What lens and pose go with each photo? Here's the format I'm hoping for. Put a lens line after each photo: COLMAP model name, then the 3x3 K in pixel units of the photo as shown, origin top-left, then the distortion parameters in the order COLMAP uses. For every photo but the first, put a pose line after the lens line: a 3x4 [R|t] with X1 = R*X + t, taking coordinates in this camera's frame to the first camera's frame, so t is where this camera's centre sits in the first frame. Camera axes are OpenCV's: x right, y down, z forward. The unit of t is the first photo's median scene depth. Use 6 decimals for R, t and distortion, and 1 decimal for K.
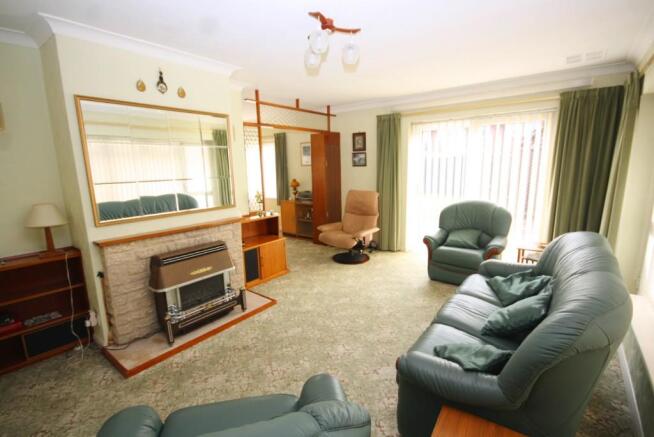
lens RADIAL K [[306.2, 0, 325.2], [0, 306.2, 216.1], [0, 0, 1]] dist [-0.008367, -0.004156]
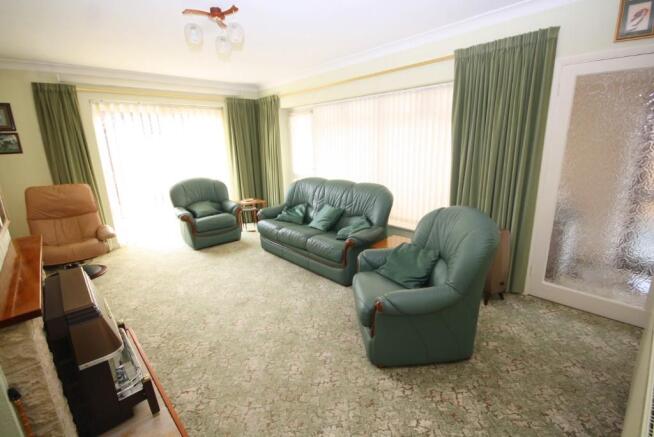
lens RADIAL K [[306.2, 0, 333.1], [0, 306.2, 222.1], [0, 0, 1]] dist [-0.008367, -0.004156]
pose [[0.148727, -0.223803, 0.963220, -0.509293], [0.189430, 0.962462, 0.194378, -0.012643], [-0.970565, 0.153554, 0.185539, 0.233697]]
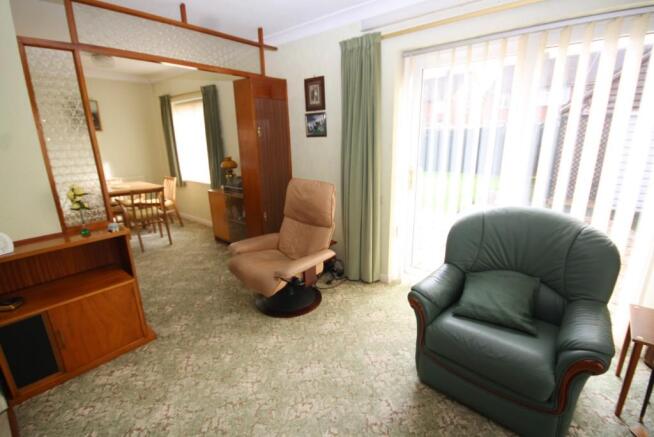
lens RADIAL K [[306.2, 0, 329.2], [0, 306.2, 221.1], [0, 0, 1]] dist [-0.008367, -0.004156]
pose [[0.999809, 0.006598, -0.018419, 0.168570], [-0.004856, 0.995645, 0.093102, -0.061662], [0.018953, -0.092994, 0.995486, 0.442953]]
